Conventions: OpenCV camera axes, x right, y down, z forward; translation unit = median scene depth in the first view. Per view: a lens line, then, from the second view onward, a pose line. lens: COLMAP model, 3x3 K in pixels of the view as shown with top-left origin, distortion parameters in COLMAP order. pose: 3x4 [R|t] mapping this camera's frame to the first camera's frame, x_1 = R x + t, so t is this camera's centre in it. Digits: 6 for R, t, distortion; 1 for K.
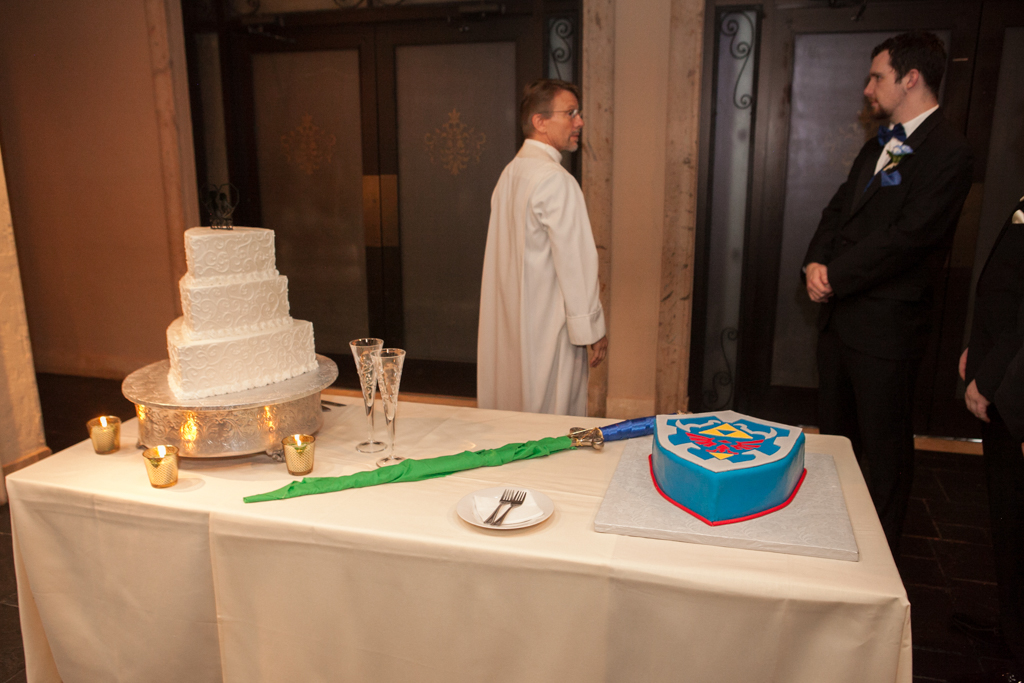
lens RADIAL K [[879.9, 0, 512.0], [0, 879.9, 341.5], [0, 0, 1]] dist [-0.005280, 0.001911]
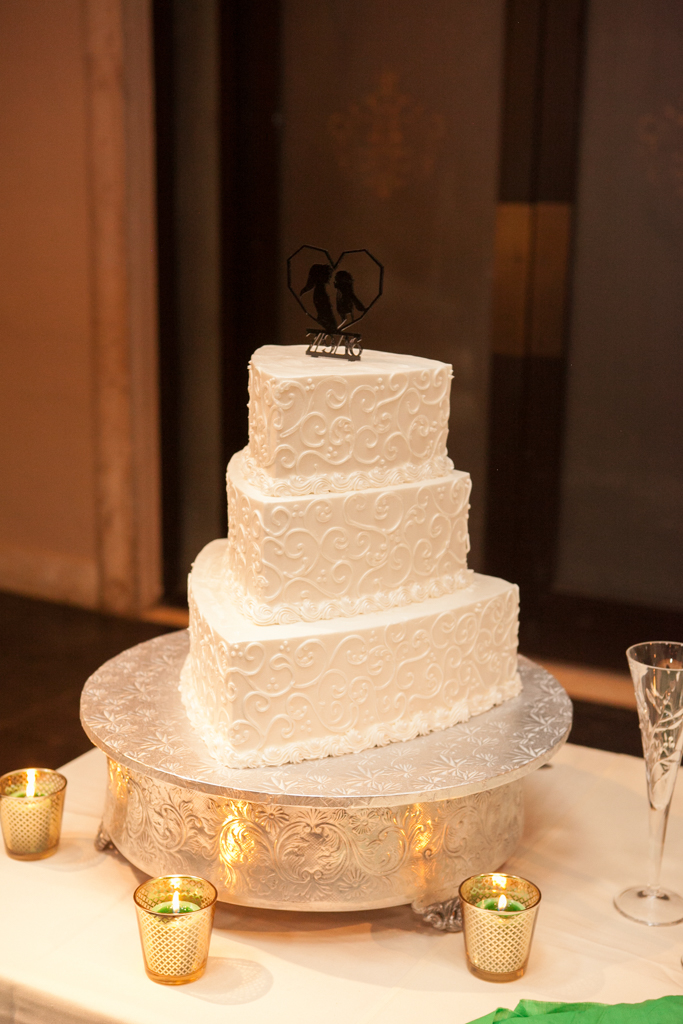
lens RADIAL K [[1566.2, 0, 341.5], [0, 1566.2, 512.0], [0, 0, 1]] dist [0.286222, -1.014610]
pose [[0.984953, 0.066120, -0.159675, -0.200682], [-0.062969, 0.997709, 0.024722, -0.072461], [0.160944, -0.014295, 0.986860, 0.259061]]
